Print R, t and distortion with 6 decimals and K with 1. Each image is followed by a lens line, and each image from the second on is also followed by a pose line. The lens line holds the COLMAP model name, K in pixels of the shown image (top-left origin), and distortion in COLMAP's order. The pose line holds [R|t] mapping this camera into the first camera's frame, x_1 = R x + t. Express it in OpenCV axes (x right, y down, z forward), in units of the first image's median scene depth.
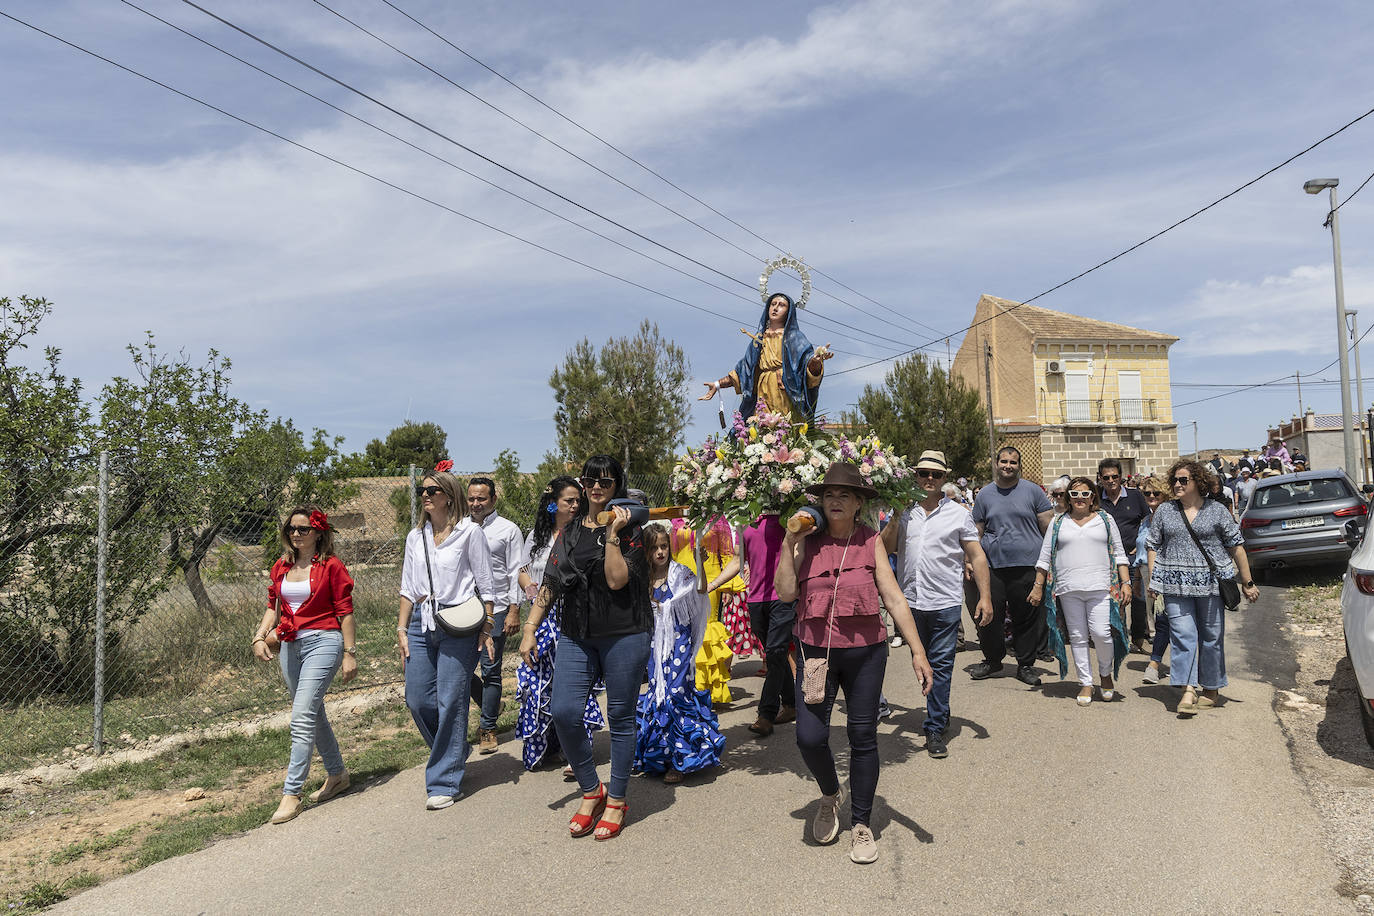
lens RADIAL K [[863.4, 0, 690.8], [0, 863.4, 439.6], [0, 0, 1]] dist [0.005681, -0.001186]
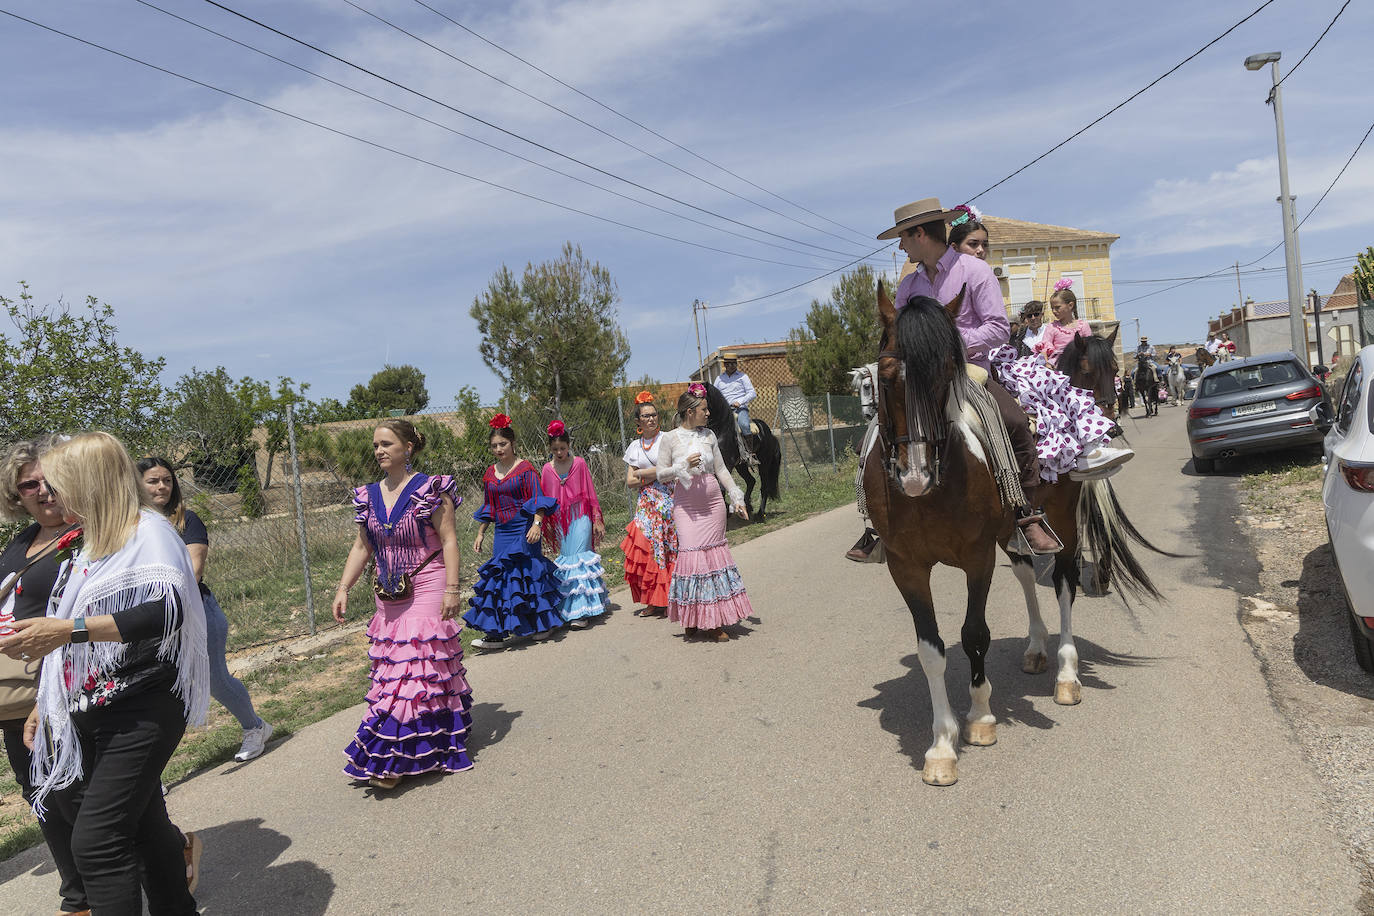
lens RADIAL K [[727.8, 0, 705.0], [0, 727.8, 413.8], [0, 0, 1]] dist [0.003082, 0.001642]
pose [[0.998076, -0.061430, -0.008370, 0.098250], [0.061814, 0.996402, 0.057989, 0.015717], [0.004778, -0.058394, 0.998282, 0.176646]]
